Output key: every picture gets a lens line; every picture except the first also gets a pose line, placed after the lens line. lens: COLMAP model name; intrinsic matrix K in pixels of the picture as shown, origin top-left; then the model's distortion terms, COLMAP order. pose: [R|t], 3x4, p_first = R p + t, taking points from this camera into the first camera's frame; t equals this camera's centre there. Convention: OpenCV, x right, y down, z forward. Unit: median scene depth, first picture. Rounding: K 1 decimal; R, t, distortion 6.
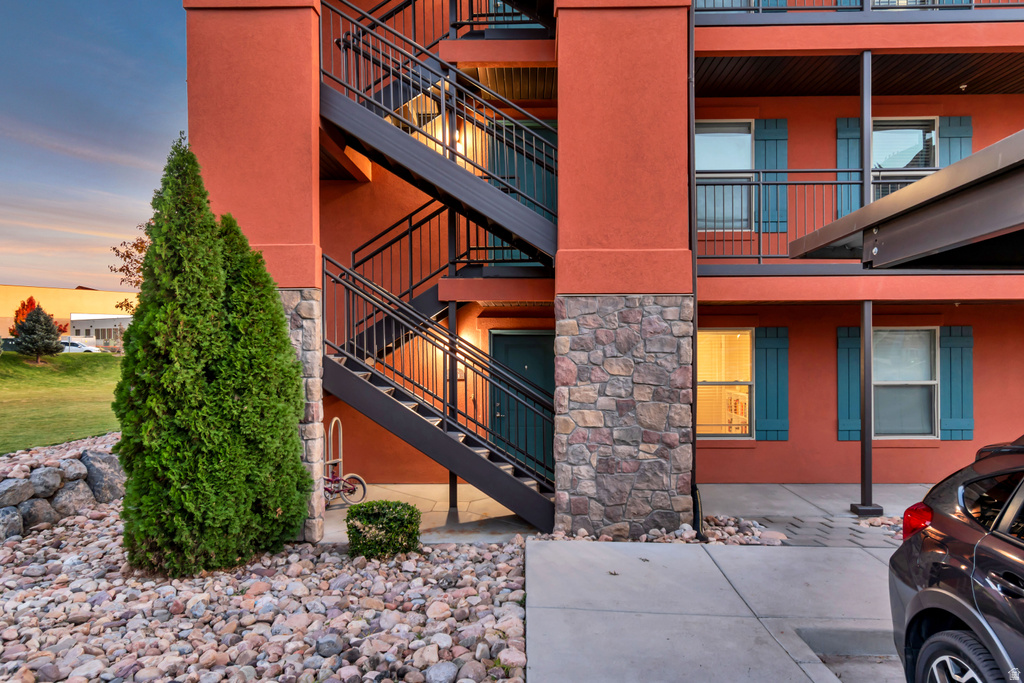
lens RADIAL K [[664.3, 0, 514.5], [0, 664.3, 341.7], [0, 0, 1]] dist [-0.001226, 0.002399]
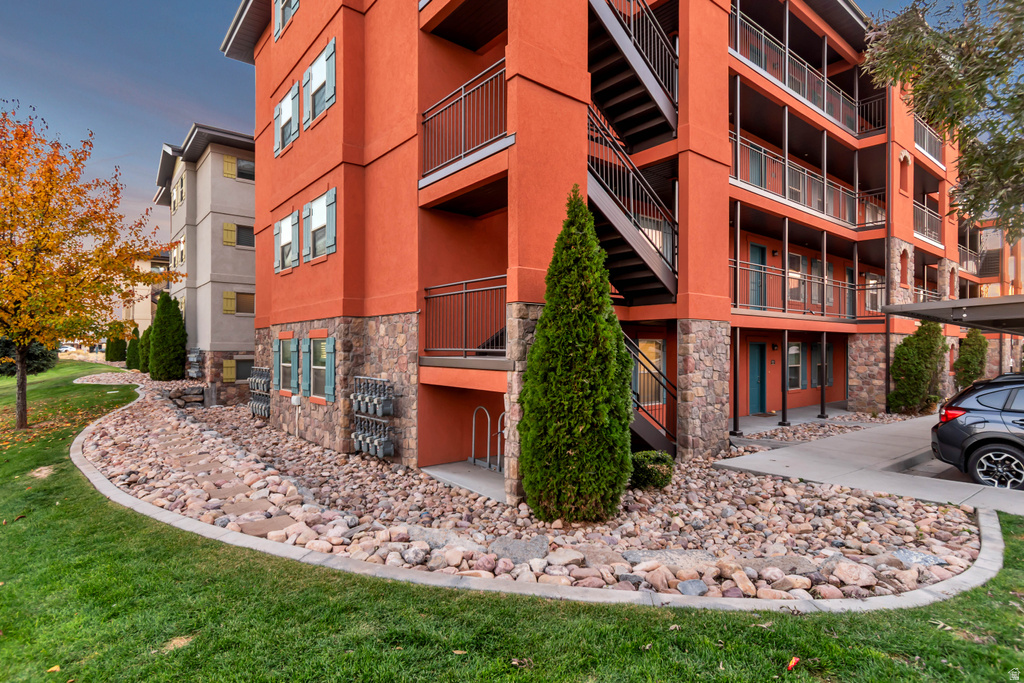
lens RADIAL K [[535.4, 0, 515.1], [0, 535.4, 348.3], [0, 0, 1]] dist [-0.000221, 0.001148]
pose [[0.760889, 0.004942, 0.648863, -1.156233], [-0.006001, 0.999982, -0.000579, 0.006660], [-0.648854, -0.003453, 0.760905, 0.252205]]
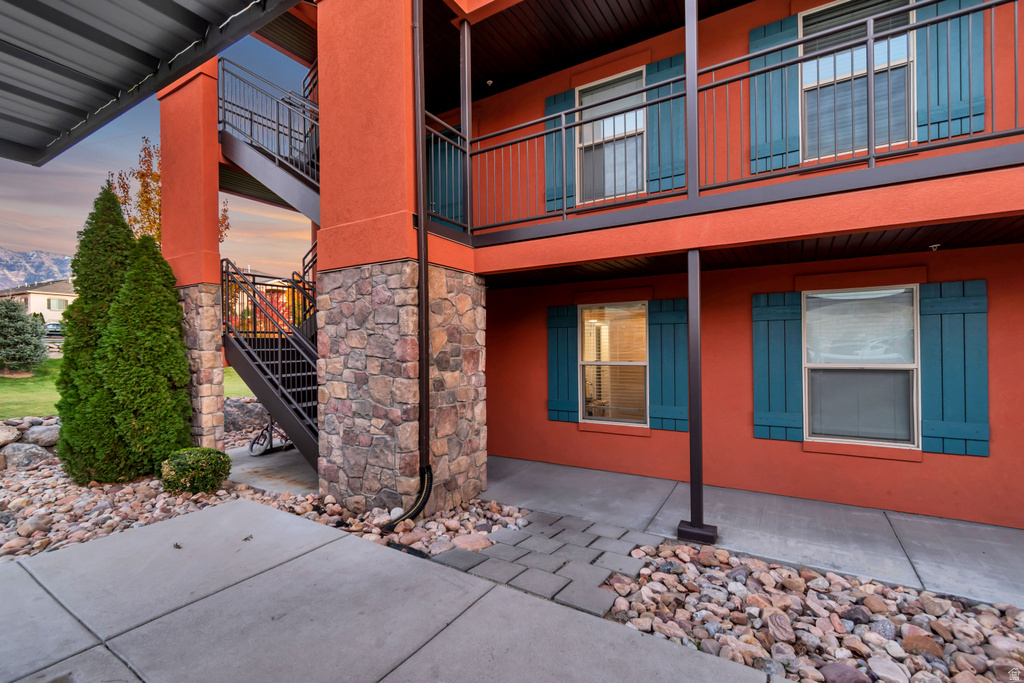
lens RADIAL K [[458.5, 0, 517.5], [0, 458.5, 345.4], [0, 0, 1]] dist [0.003602, -0.001168]
pose [[0.862585, -0.006370, -0.505872, 0.714431], [0.009823, 0.999943, 0.004159, 0.046526], [0.505817, -0.008556, 0.862598, 0.528537]]
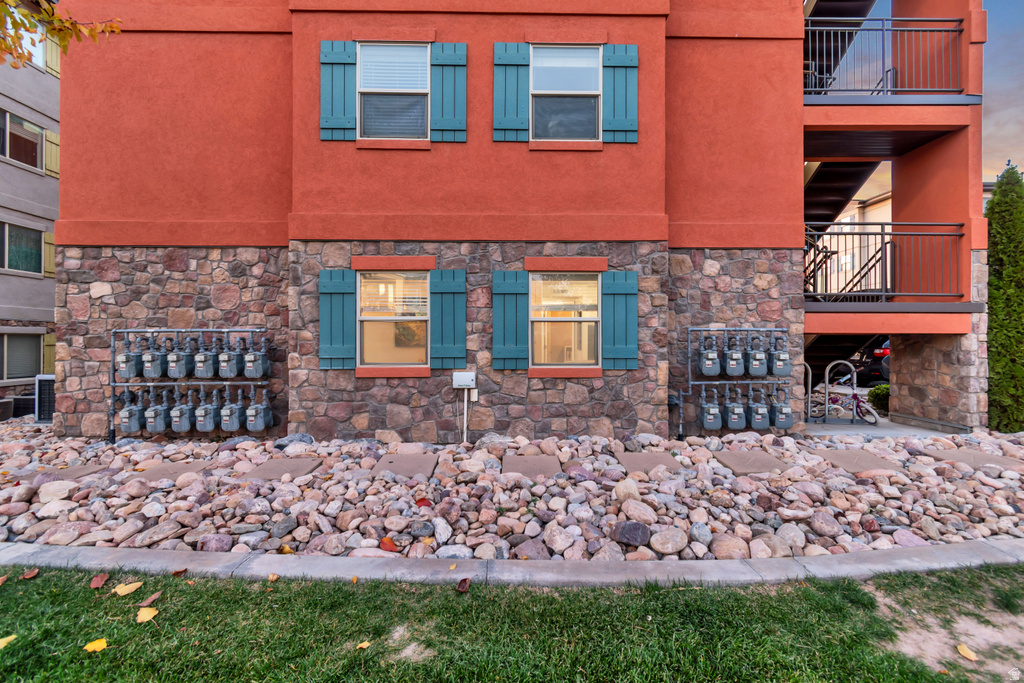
lens RADIAL K [[458.5, 0, 511.4], [0, 458.5, 340.7], [0, 0, 1]] dist [0.003602, -0.001168]
pose [[-0.032737, 0.008023, 0.999432, -1.413564], [-0.003154, 0.999962, -0.008130, 0.116365], [-0.999459, -0.003418, -0.032711, 2.007113]]
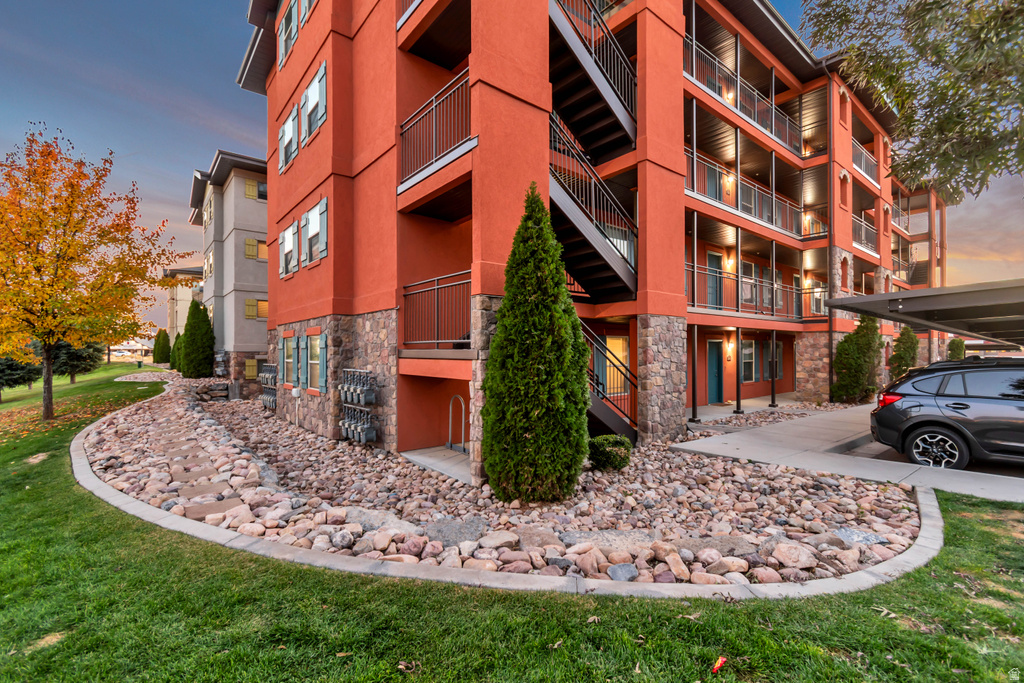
lens RADIAL K [[458.5, 0, 515.4], [0, 458.5, 349.0], [0, 0, 1]] dist [0.003602, -0.001168]
pose [[0.757818, 0.004935, 0.652448, -1.044783], [-0.000901, 0.999978, -0.006517, 0.033572], [-0.652466, 0.004350, 0.757806, 0.276998]]
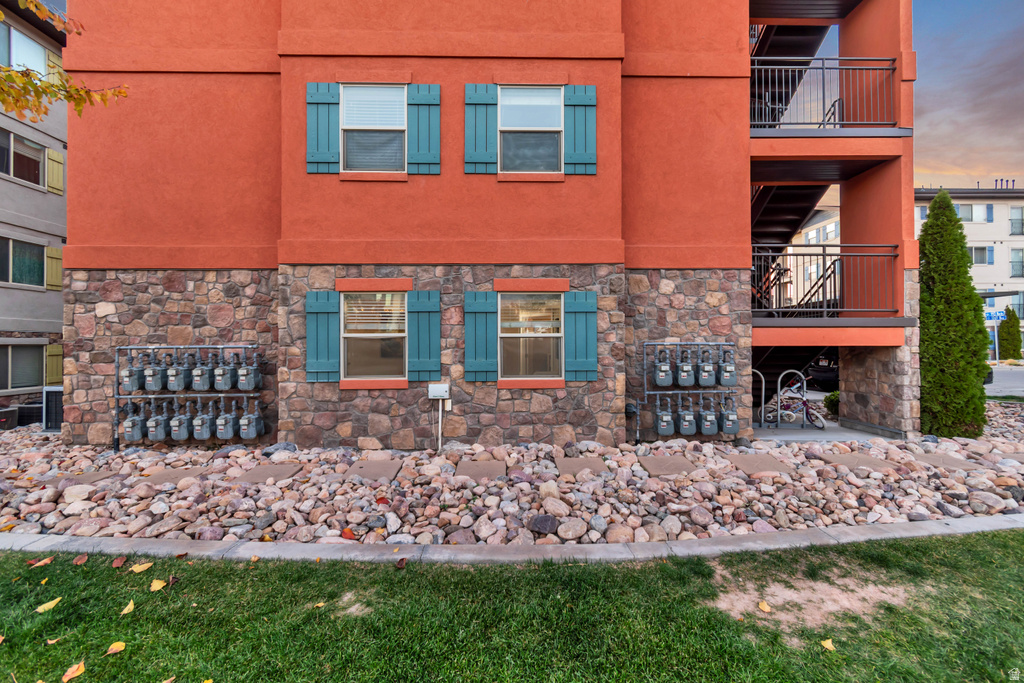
lens RADIAL K [[458.5, 0, 511.4], [0, 458.5, 342.1], [0, 0, 1]] dist [0.003602, -0.001168]
pose [[-0.037291, 0.010594, 0.999248, -1.499023], [0.001094, 0.999944, -0.010560, 0.092443], [-0.999304, 0.000700, -0.037300, 1.953564]]
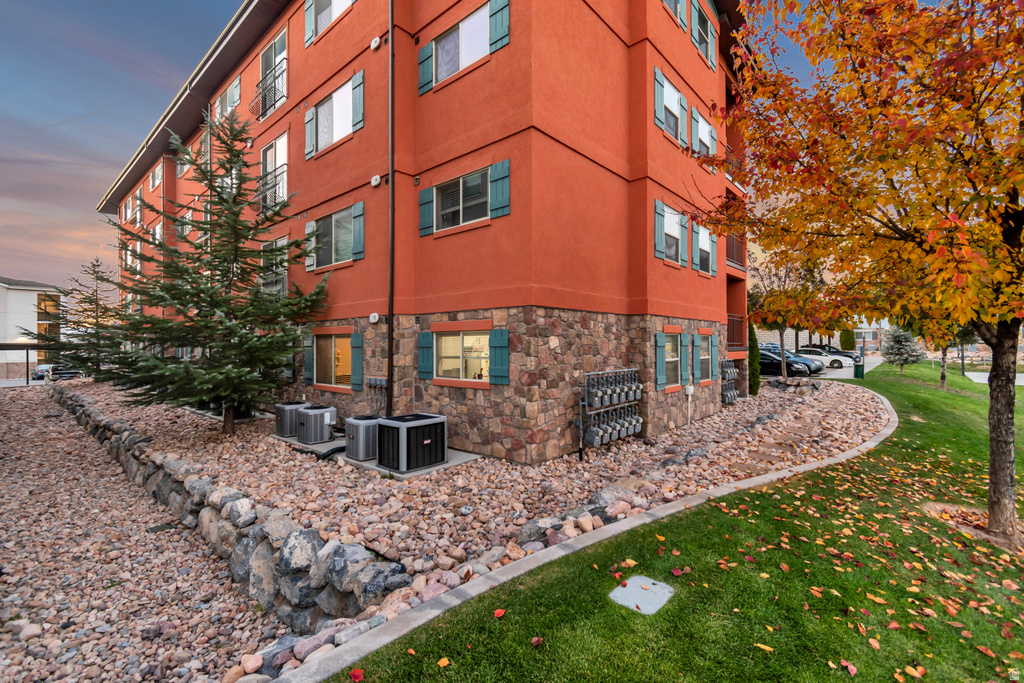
lens RADIAL K [[458.5, 0, 515.6], [0, 458.5, 345.8], [0, 0, 1]] dist [0.003602, -0.001168]
pose [[-0.762996, 0.012761, 0.646277, -1.149523], [0.009568, 0.999919, -0.008448, 0.028308], [-0.646333, -0.000262, -0.763056, 3.735006]]
